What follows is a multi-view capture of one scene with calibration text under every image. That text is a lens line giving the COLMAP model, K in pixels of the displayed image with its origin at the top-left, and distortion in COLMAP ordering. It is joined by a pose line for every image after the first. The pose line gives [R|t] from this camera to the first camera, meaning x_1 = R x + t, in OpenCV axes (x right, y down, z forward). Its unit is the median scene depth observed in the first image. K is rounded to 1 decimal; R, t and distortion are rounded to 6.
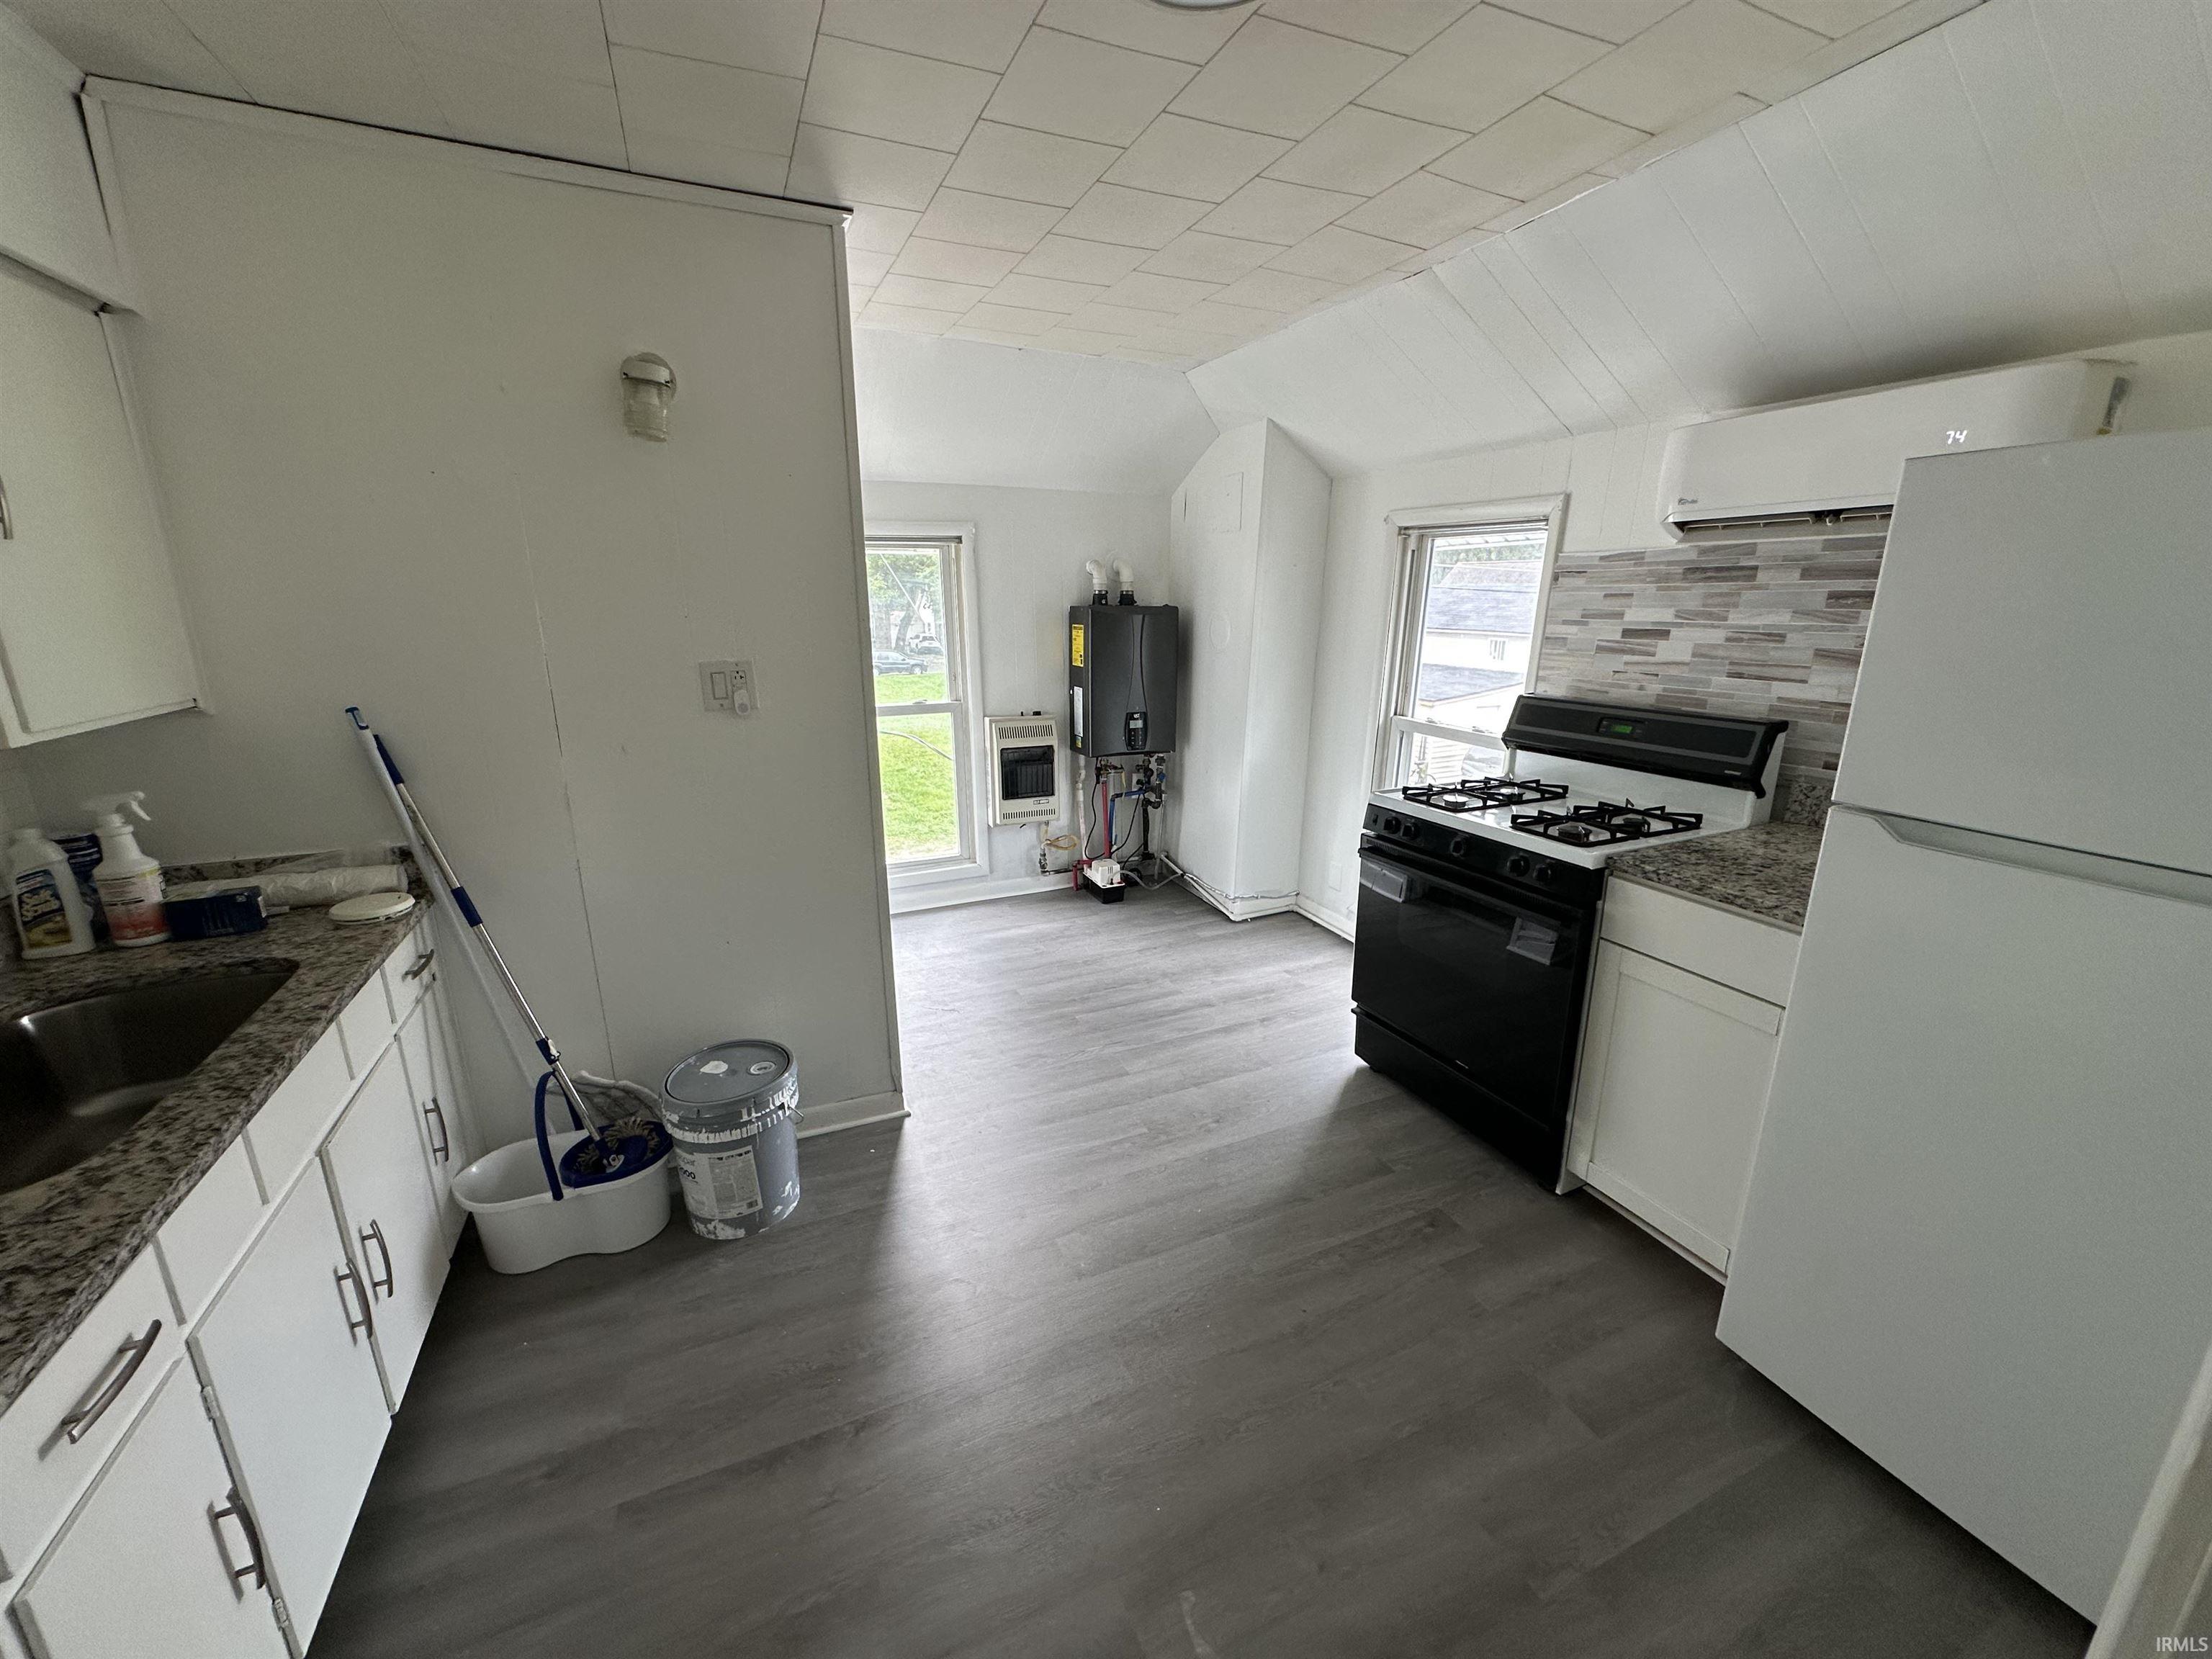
lens RADIAL K [[881.1, 0, 1107.1], [0, 881.1, 832.1], [0, 0, 1]] dist [-0.003062, -0.000271]
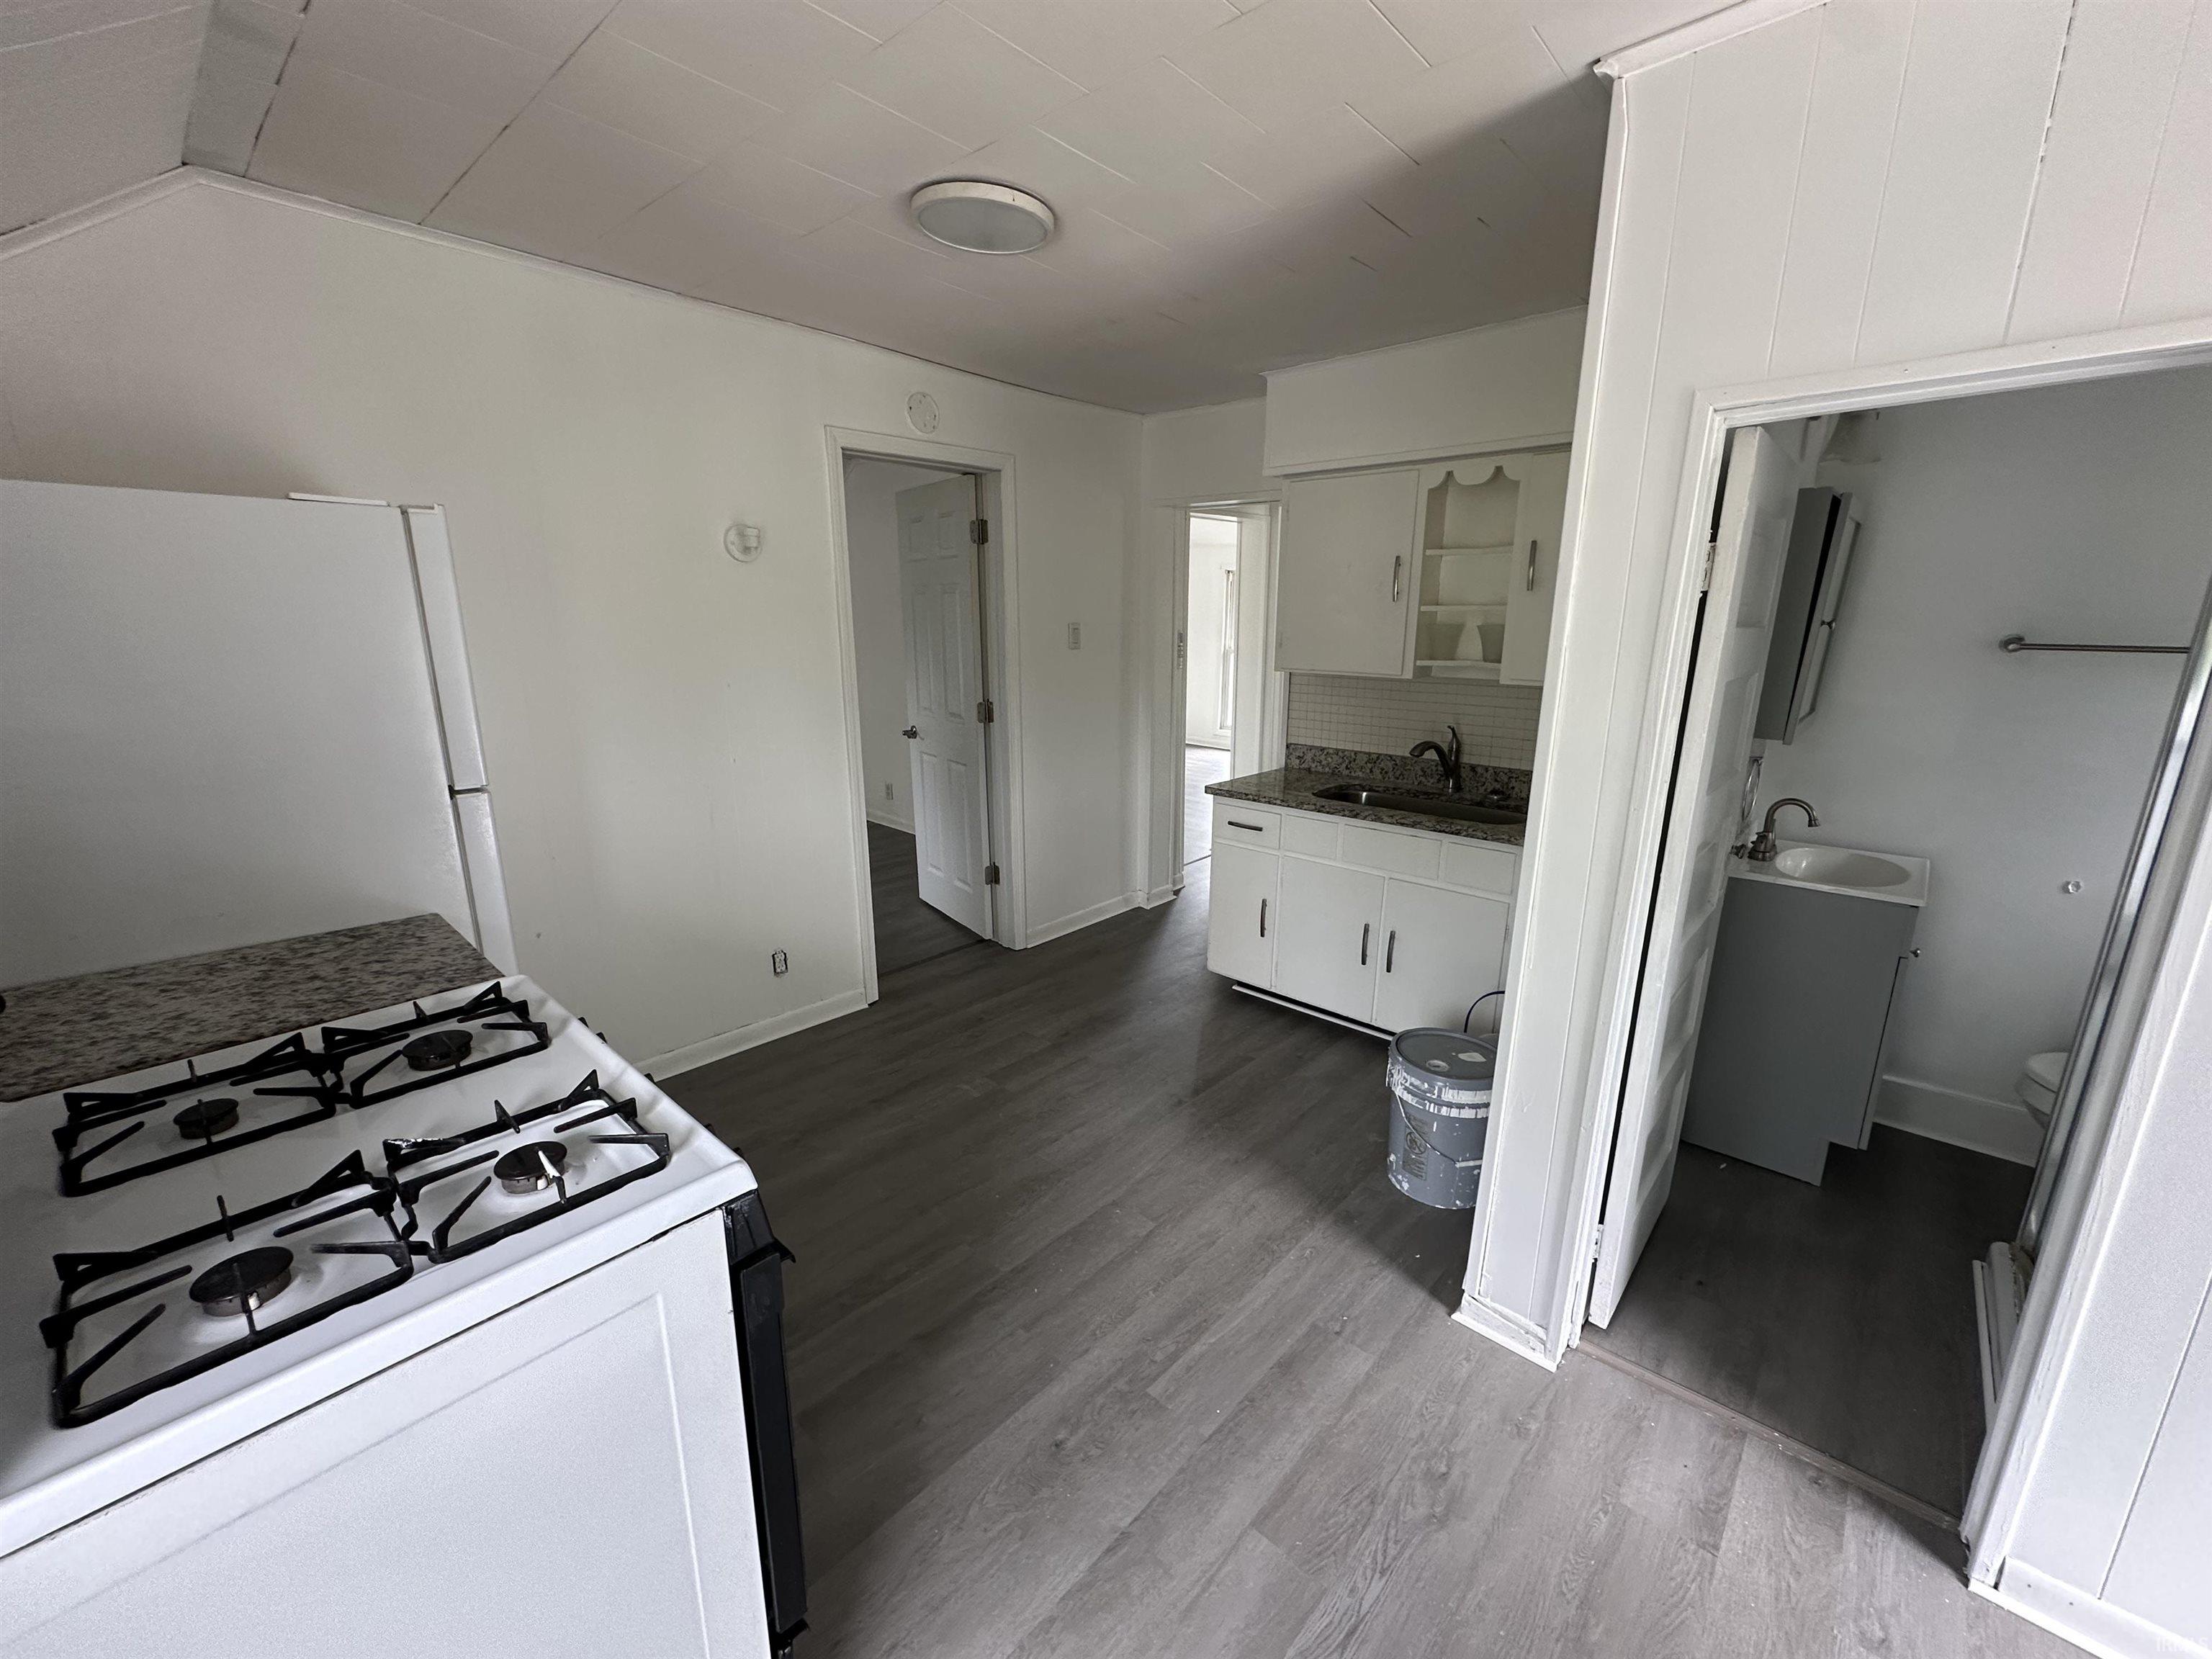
lens RADIAL K [[881.1, 0, 1107.1], [0, 881.1, 832.1], [0, 0, 1]] dist [-0.003062, -0.000271]
pose [[-0.914573, 0.099616, -0.391960, 0.347724], [-0.103952, 0.878721, 0.465879, -0.418828], [0.390833, 0.466825, -0.793299, 1.536648]]
